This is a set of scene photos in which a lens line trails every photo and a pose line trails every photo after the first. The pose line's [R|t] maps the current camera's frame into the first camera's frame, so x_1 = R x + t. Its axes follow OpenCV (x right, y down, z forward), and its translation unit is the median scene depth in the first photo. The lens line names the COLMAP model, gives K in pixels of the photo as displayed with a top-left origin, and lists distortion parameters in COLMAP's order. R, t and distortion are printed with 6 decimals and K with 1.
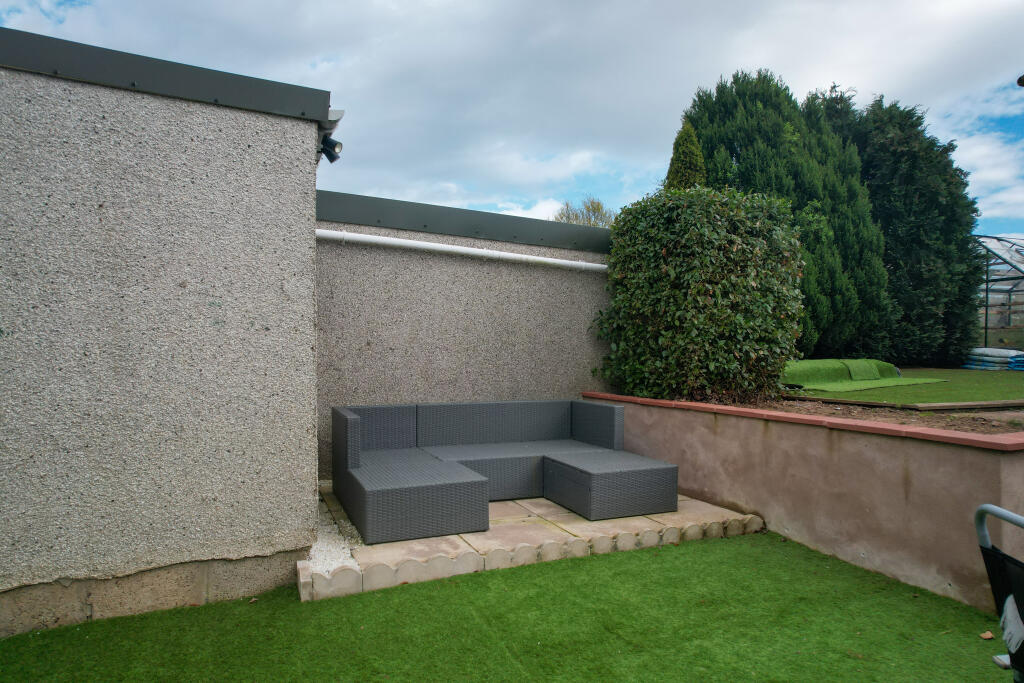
lens RADIAL K [[662.0, 0, 512.0], [0, 662.0, 341.5], [0, 0, 1]] dist [-0.062802, 0.048773]
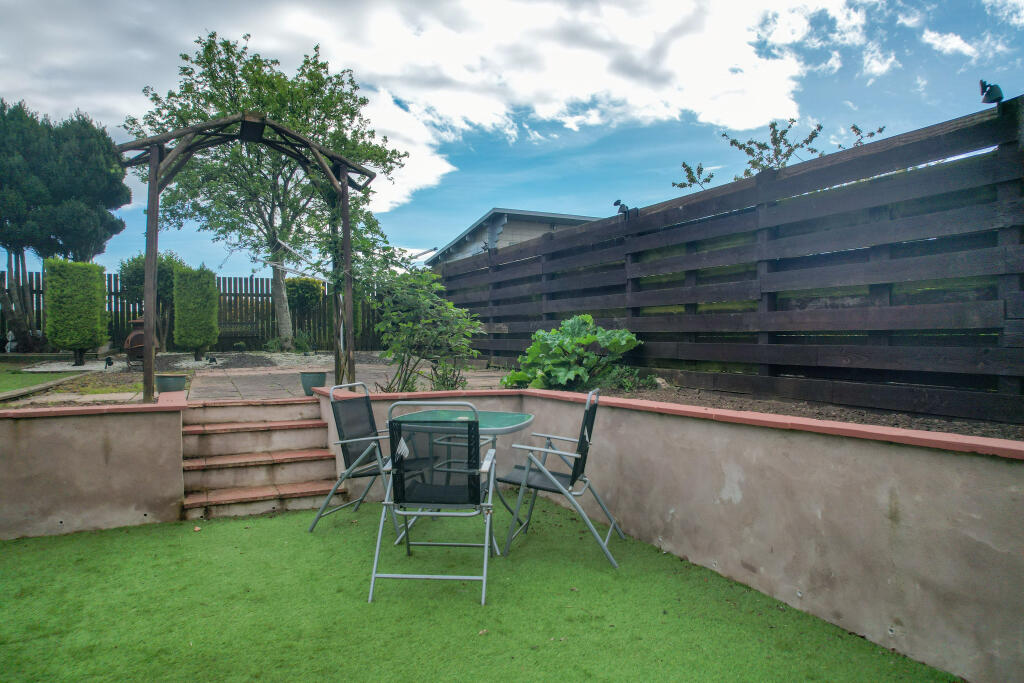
lens RADIAL K [[662.0, 0, 512.0], [0, 662.0, 341.5], [0, 0, 1]] dist [-0.062802, 0.048773]
pose [[-0.052059, 0.000373, 0.998644, -0.340551], [0.004706, 0.999989, -0.000128, 0.005386], [-0.998633, 0.004693, -0.052060, 0.135139]]
